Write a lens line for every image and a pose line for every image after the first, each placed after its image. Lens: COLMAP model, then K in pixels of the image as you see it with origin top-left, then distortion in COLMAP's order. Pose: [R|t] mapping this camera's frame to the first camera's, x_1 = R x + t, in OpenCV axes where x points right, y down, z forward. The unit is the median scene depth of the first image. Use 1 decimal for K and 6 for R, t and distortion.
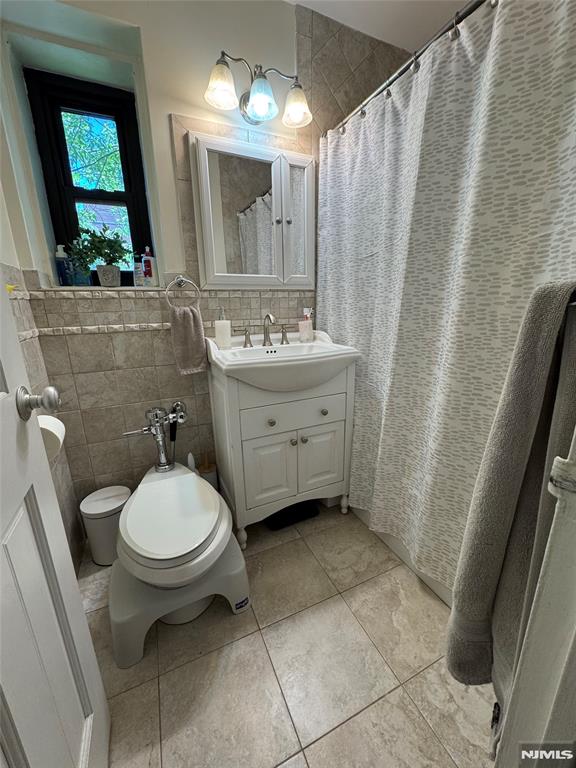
lens RADIAL K [[308.6, 0, 288.4], [0, 308.6, 383.7], [0, 0, 1]] dist [-0.002597, -0.000481]
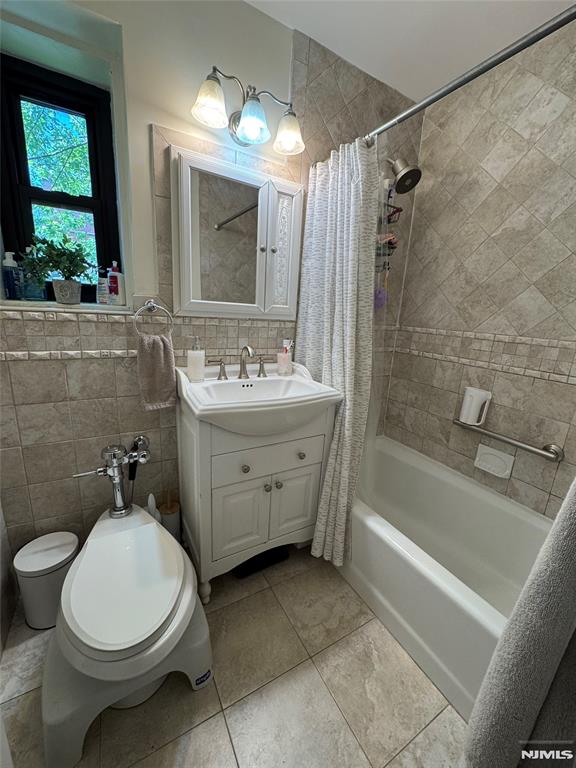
lens RADIAL K [[308.6, 0, 288.6], [0, 308.6, 385.3], [0, 0, 1]] dist [-0.002597, -0.000481]
pose [[0.992652, 0.052175, 0.109175, -0.037489], [-0.050512, 0.998562, -0.017946, -0.104992], [-0.109954, 0.012299, 0.993861, 0.061661]]
